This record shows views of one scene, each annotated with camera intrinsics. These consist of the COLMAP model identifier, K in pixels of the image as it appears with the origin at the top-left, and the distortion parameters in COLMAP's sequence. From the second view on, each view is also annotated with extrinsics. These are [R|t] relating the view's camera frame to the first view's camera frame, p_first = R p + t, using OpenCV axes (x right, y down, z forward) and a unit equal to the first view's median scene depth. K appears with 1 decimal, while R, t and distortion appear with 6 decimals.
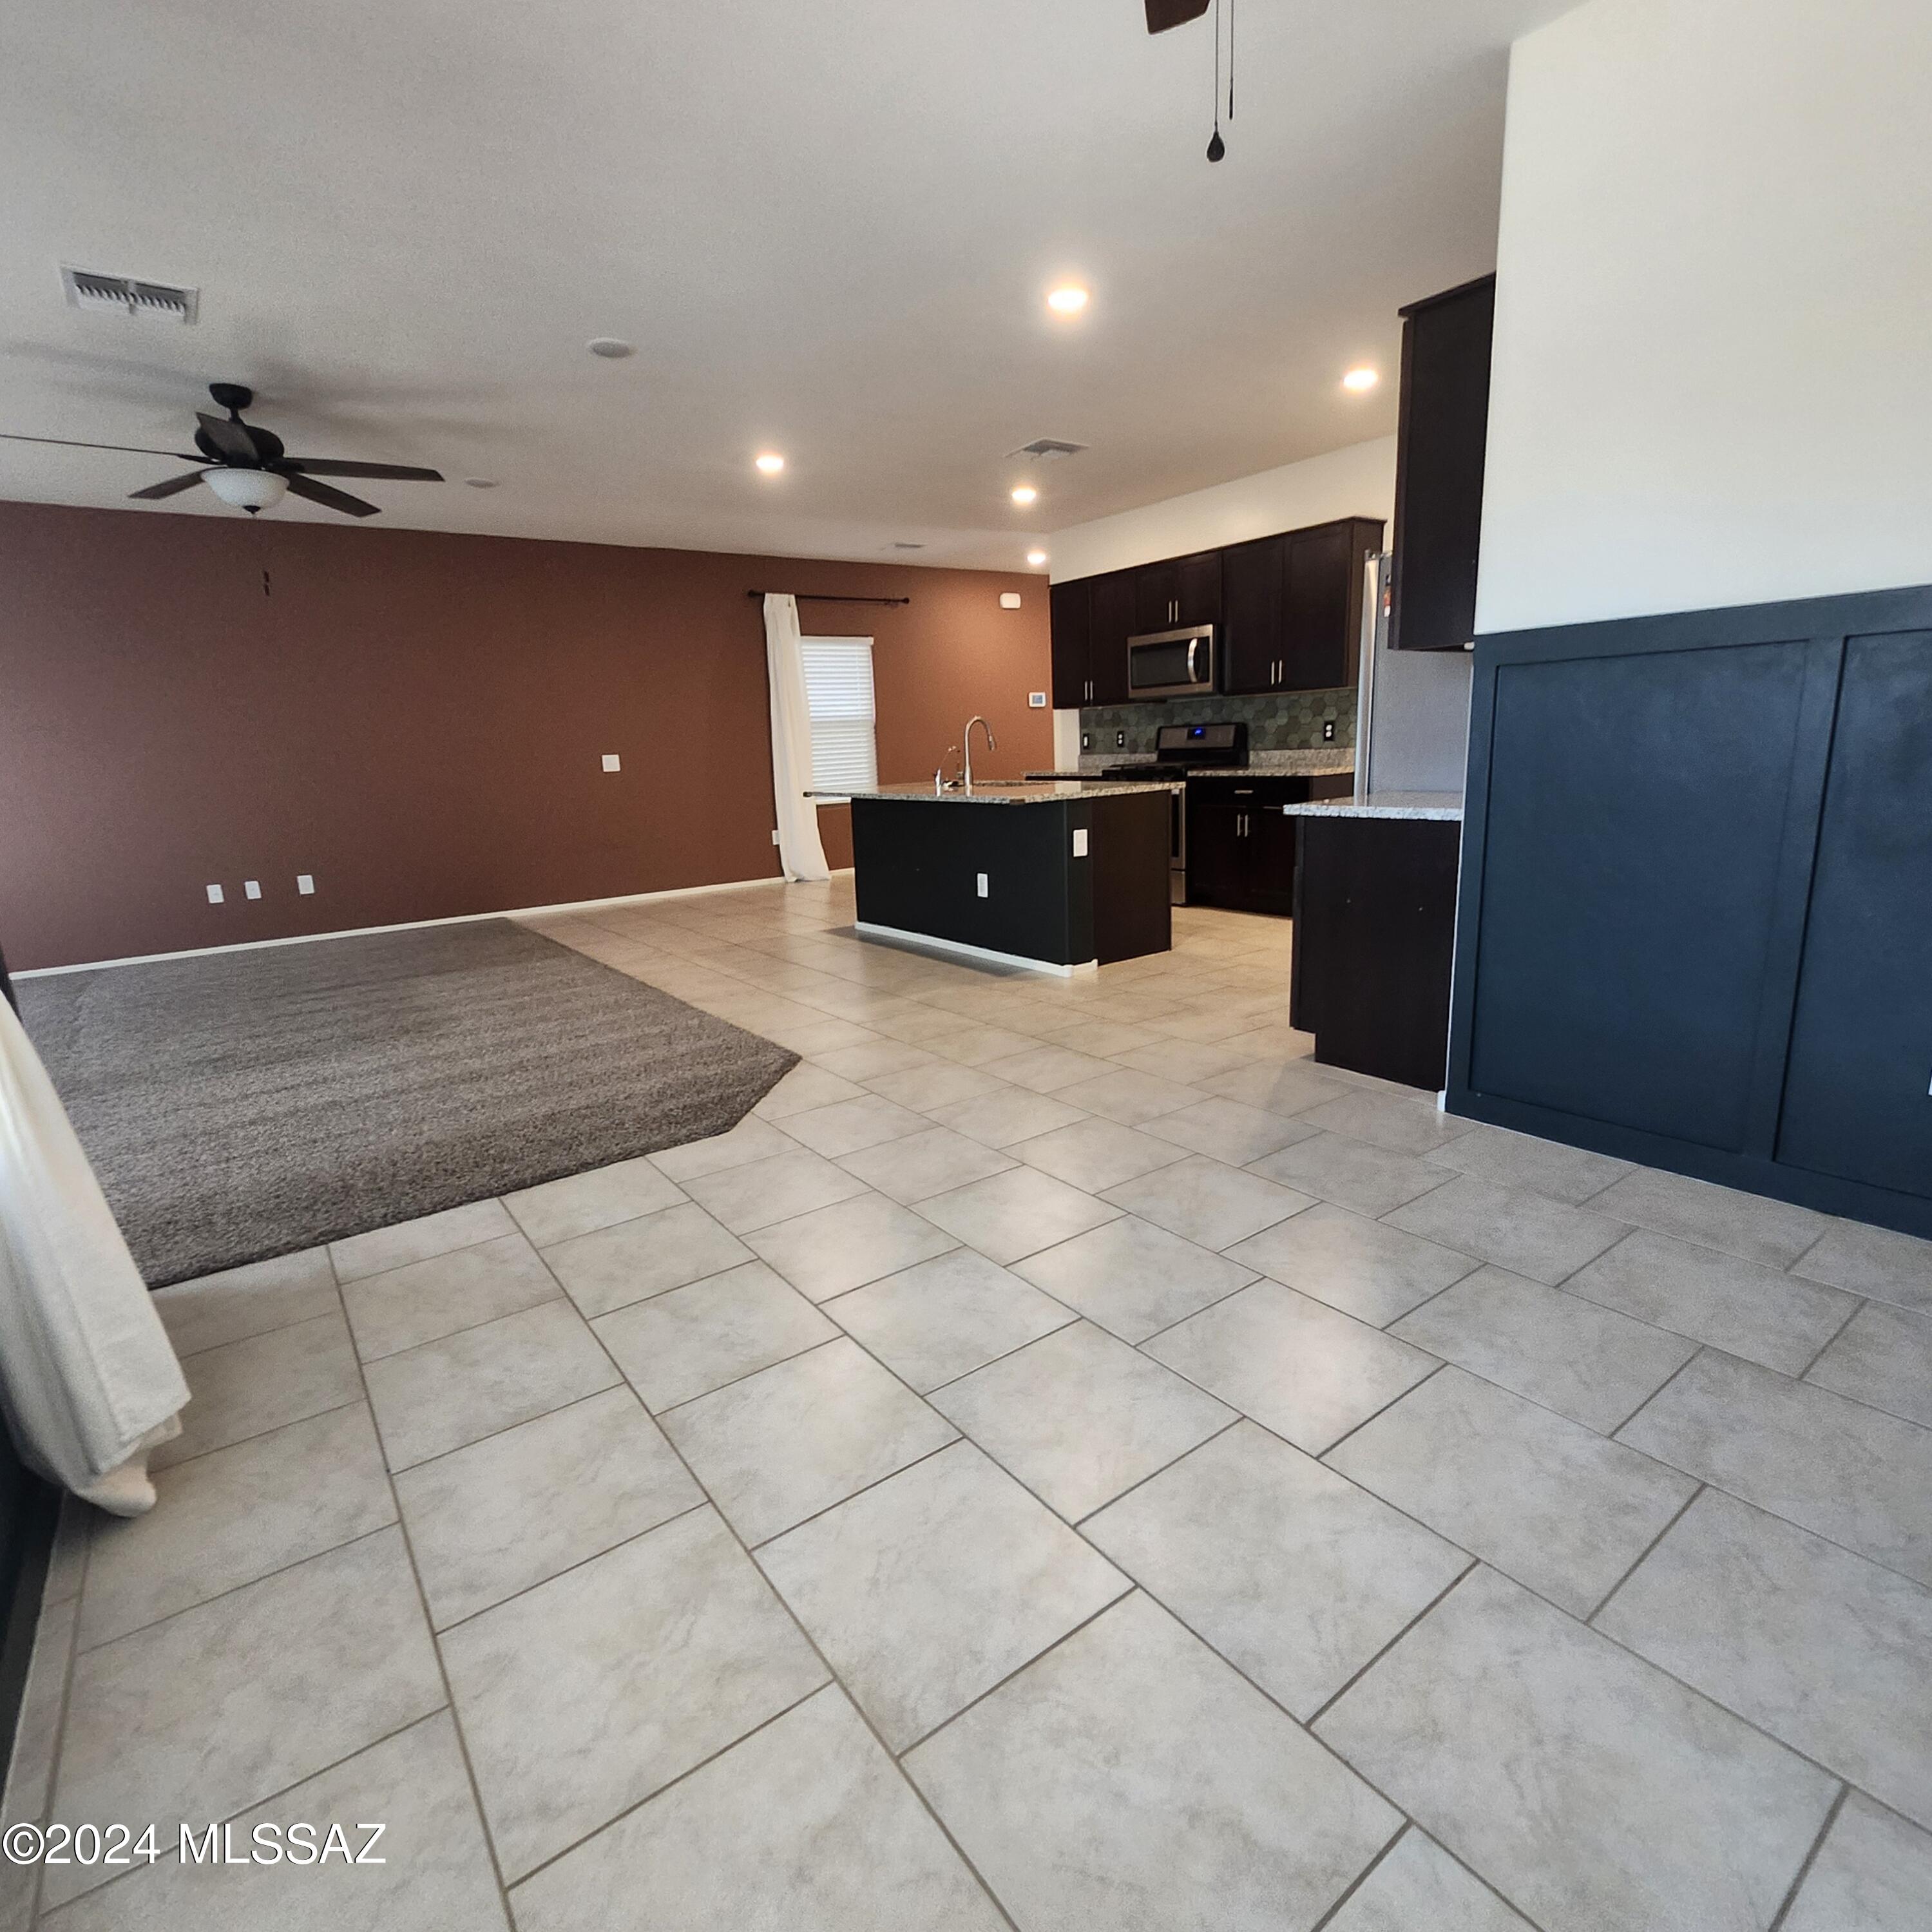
lens RADIAL K [[1032.9, 0, 969.3], [0, 1032.9, 964.2], [0, 0, 1]] dist [0.002092, 0.000108]
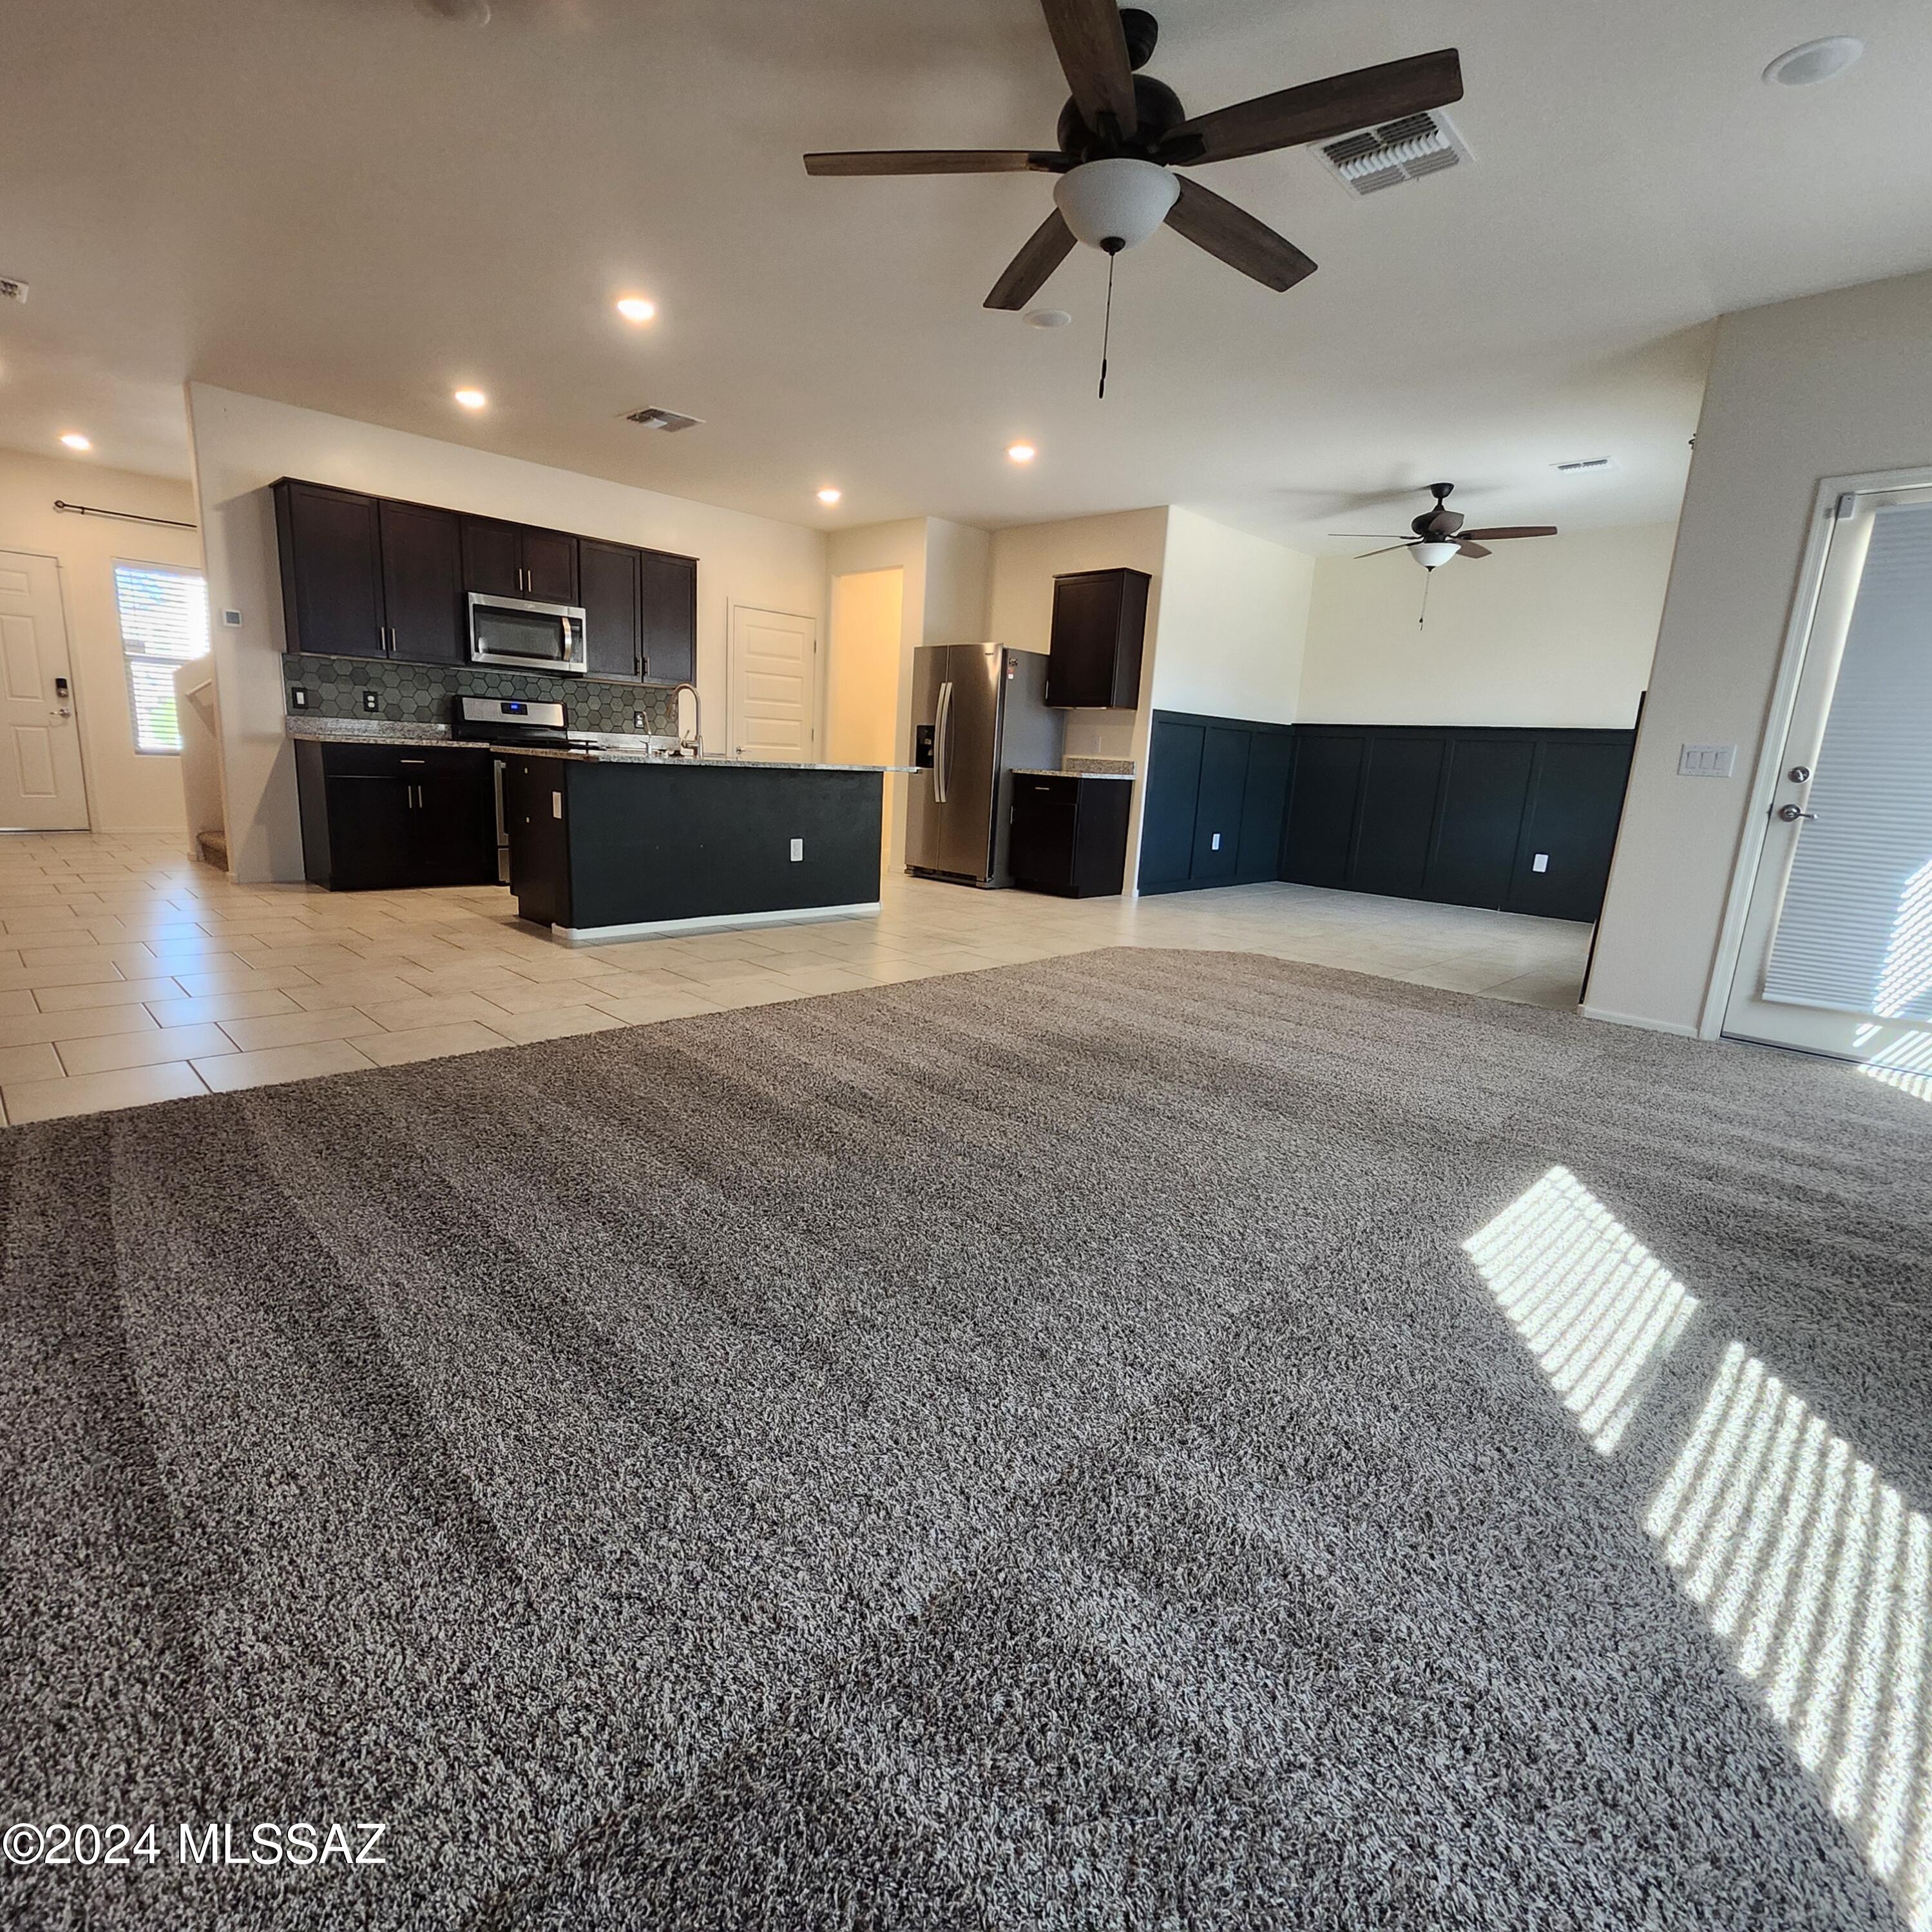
lens RADIAL K [[1006.2, 0, 951.9], [0, 1006.2, 966.9], [0, 0, 1]] dist [0.000209, -0.001324]
pose [[-0.150380, -0.167020, 0.974418, -1.456211], [0.163009, 0.967947, 0.191068, -0.183290], [-0.975097, 0.187571, -0.118334, 1.366628]]
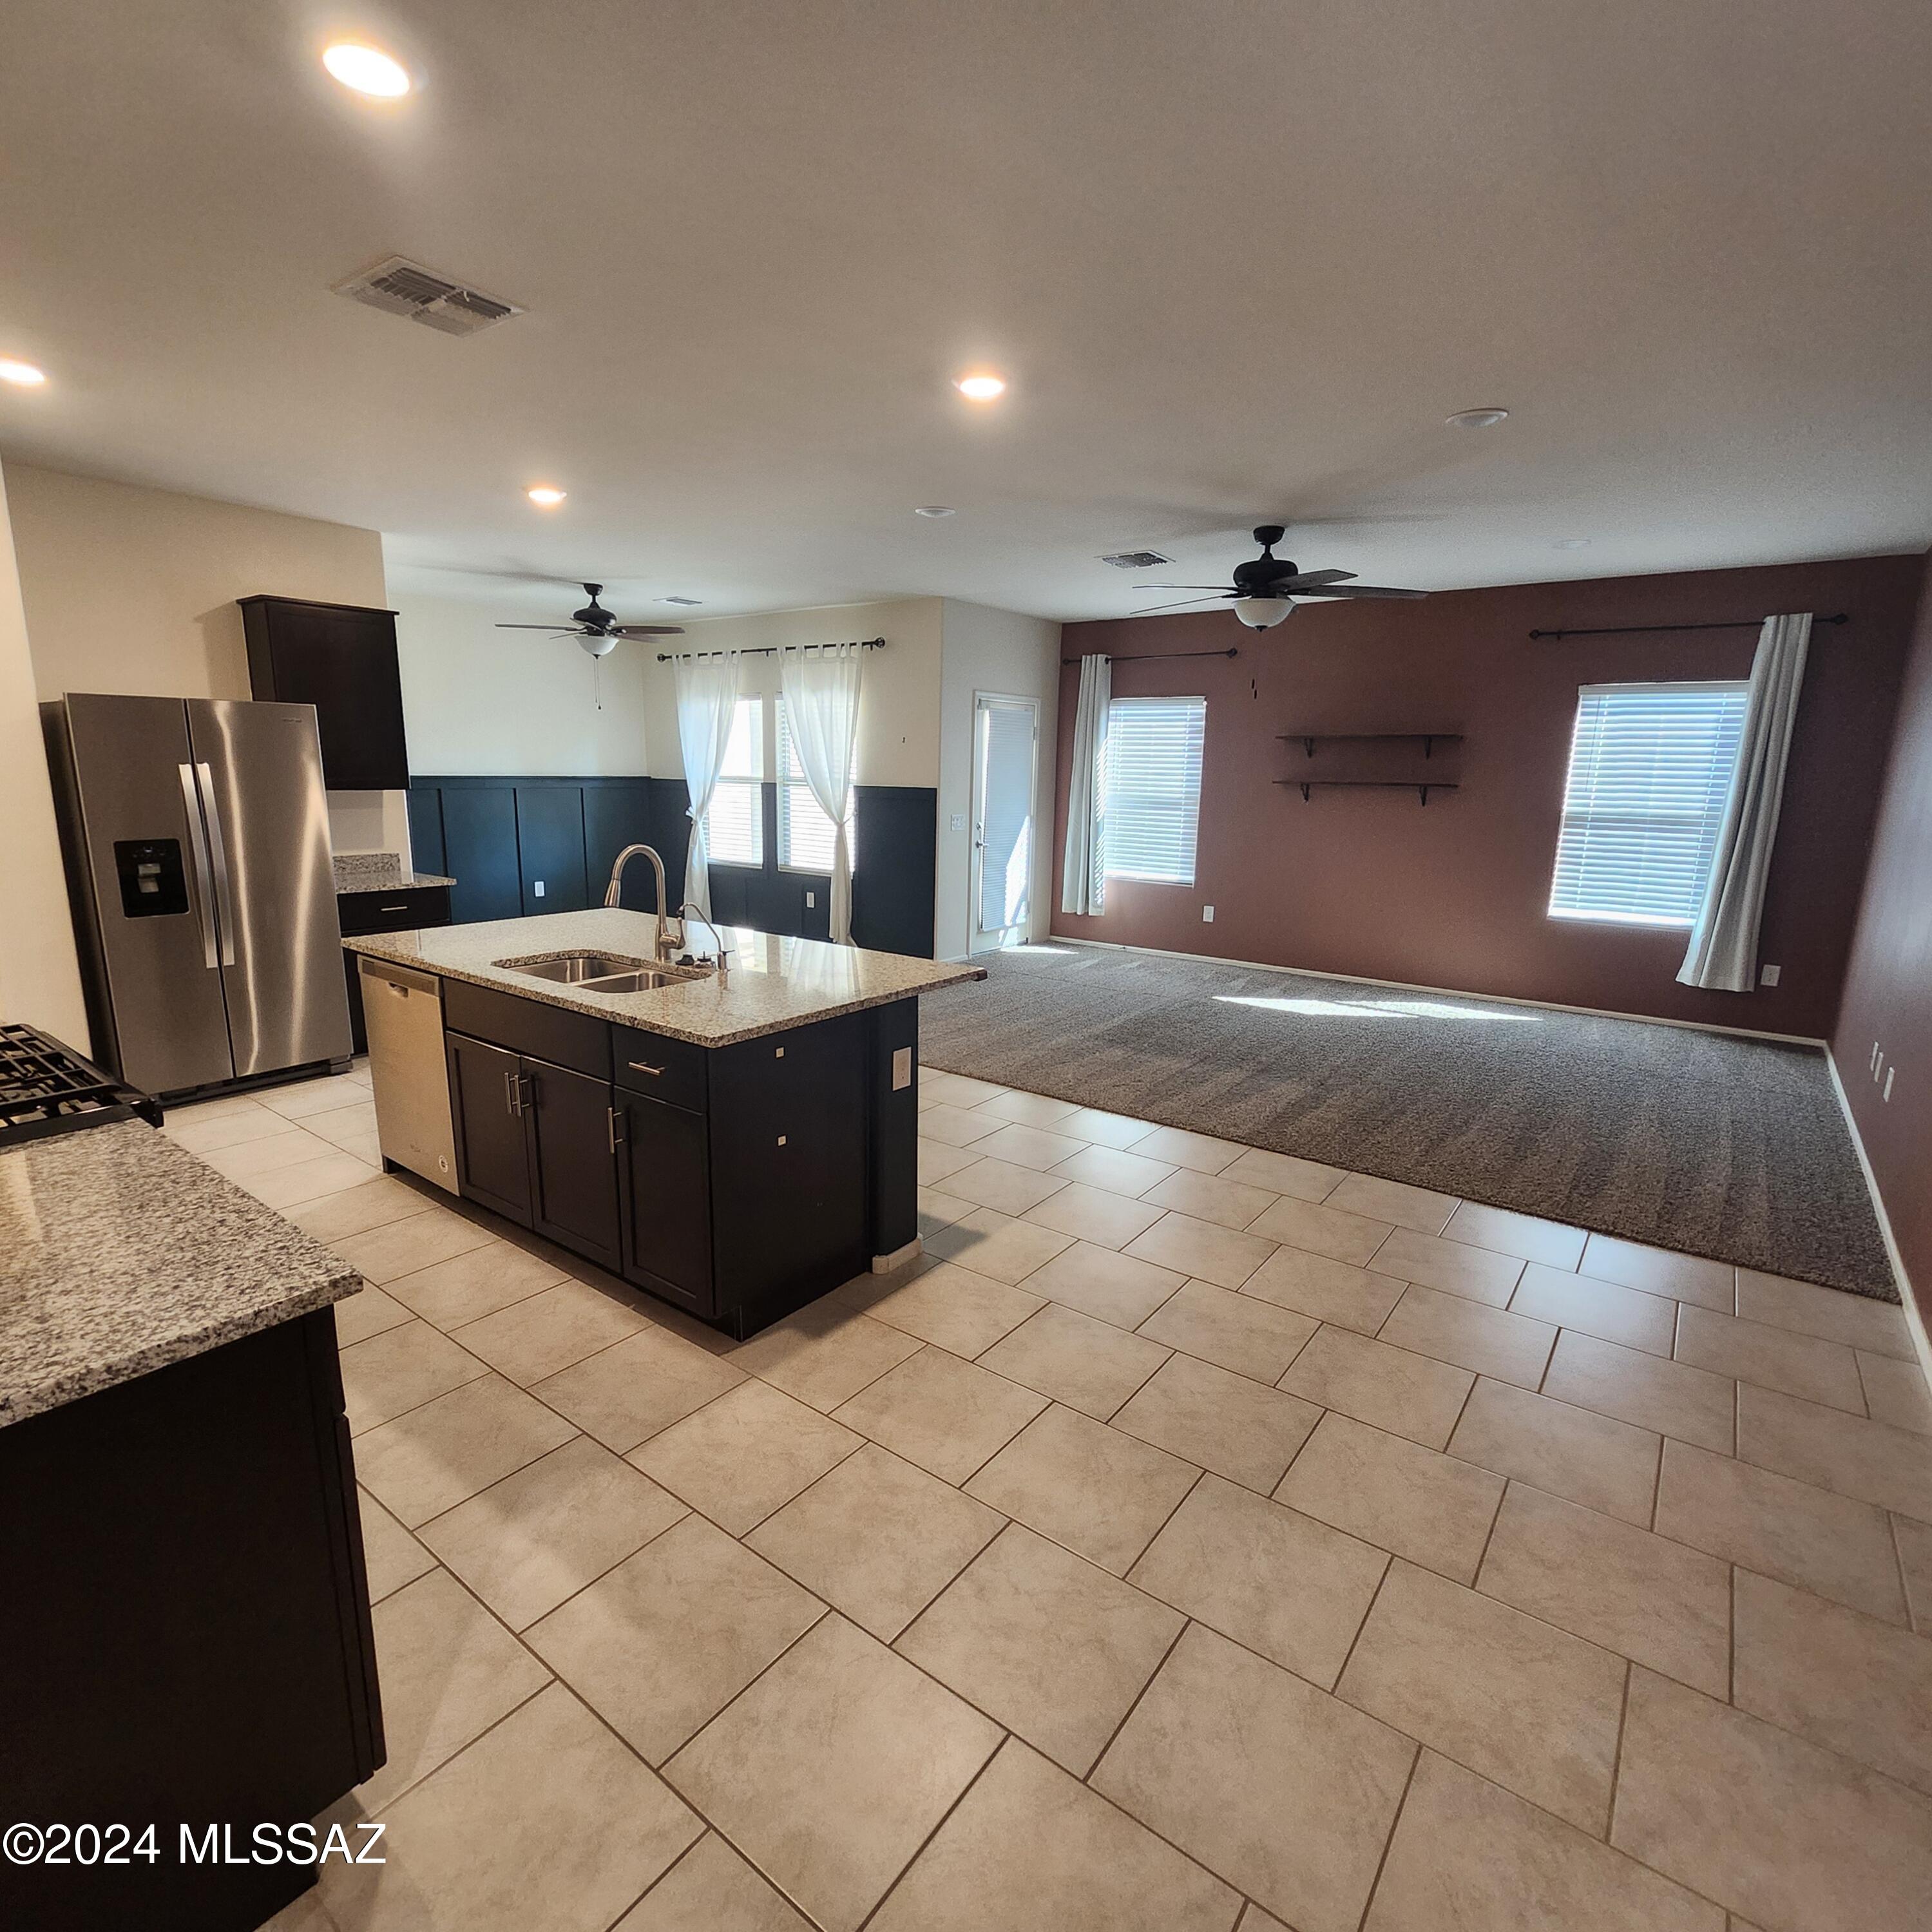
lens RADIAL K [[1006.2, 0, 951.9], [0, 1006.2, 966.9], [0, 0, 1]] dist [0.000209, -0.001324]
pose [[-0.958070, 0.083224, -0.274182, 0.002187], [-0.035465, 0.915089, 0.401689, -0.599307], [0.284331, 0.394570, -0.873768, 2.306083]]
